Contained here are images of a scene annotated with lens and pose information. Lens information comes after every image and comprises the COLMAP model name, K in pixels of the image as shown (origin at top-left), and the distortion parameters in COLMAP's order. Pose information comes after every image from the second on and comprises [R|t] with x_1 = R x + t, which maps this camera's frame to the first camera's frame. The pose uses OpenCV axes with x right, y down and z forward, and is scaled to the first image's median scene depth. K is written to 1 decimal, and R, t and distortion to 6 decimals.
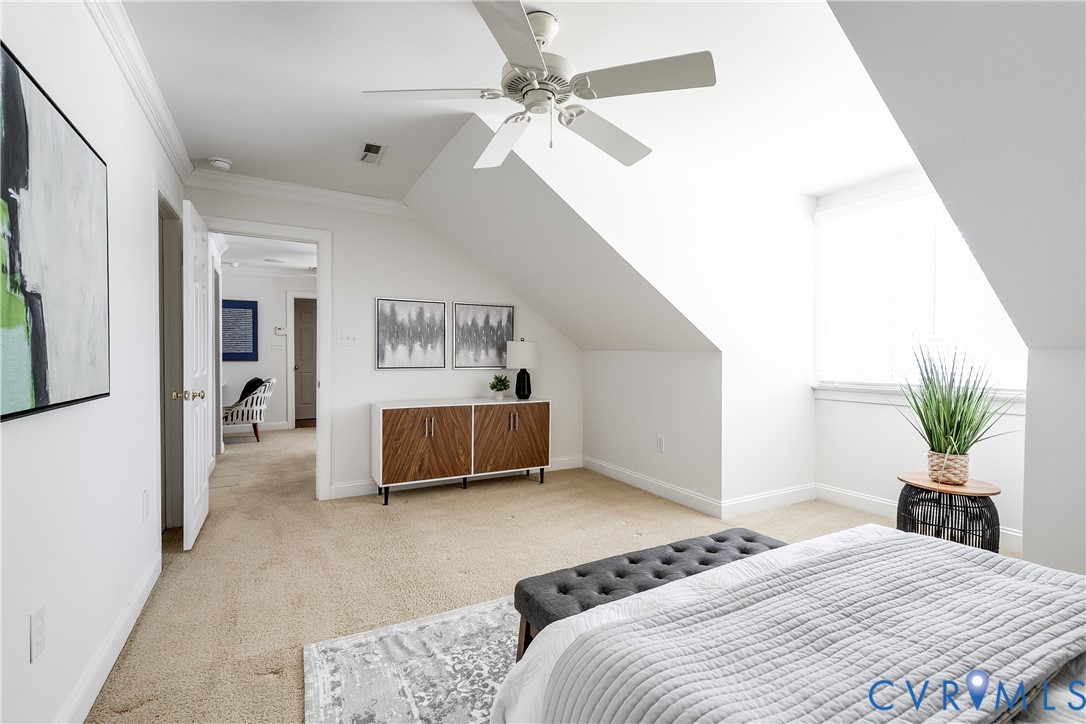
lens RADIAL K [[483.1, 0, 543.0], [0, 483.1, 362.0], [0, 0, 1]] dist [0.002469, 0.000041]
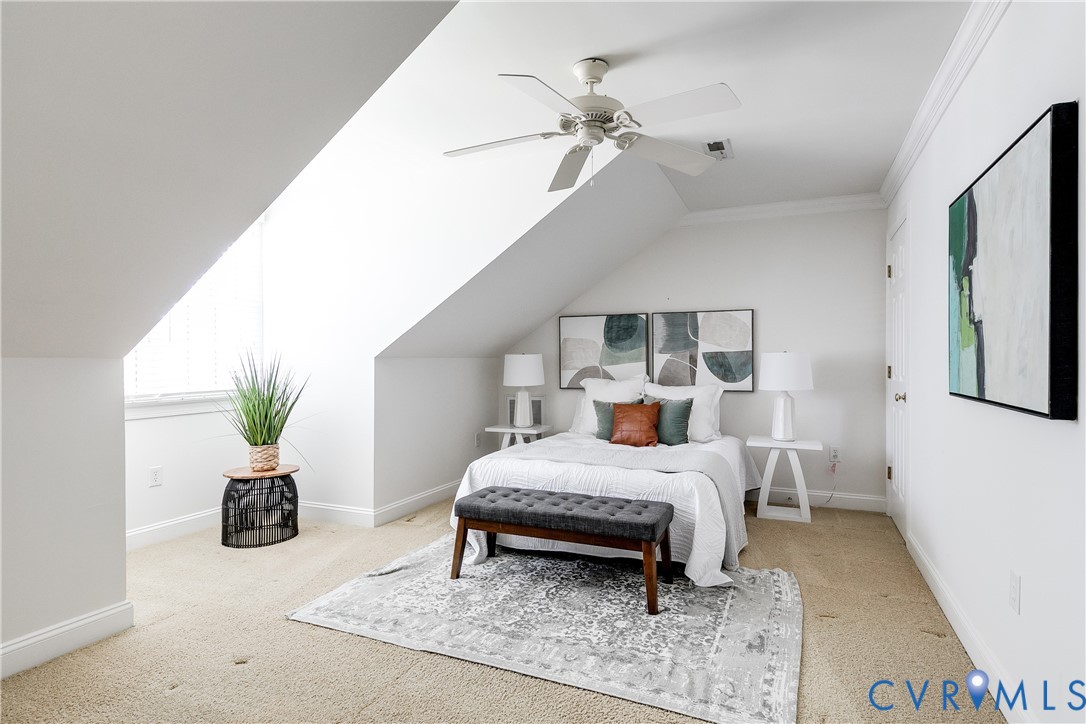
lens RADIAL K [[560.7, 0, 543.0], [0, 560.7, 362.0], [0, 0, 1]] dist [-0.001401, -0.000592]
pose [[-0.598341, -0.002498, 0.801237, -1.061988], [0.011245, 0.999870, 0.011515, -0.033375], [-0.801162, 0.015900, -0.598236, 2.024358]]
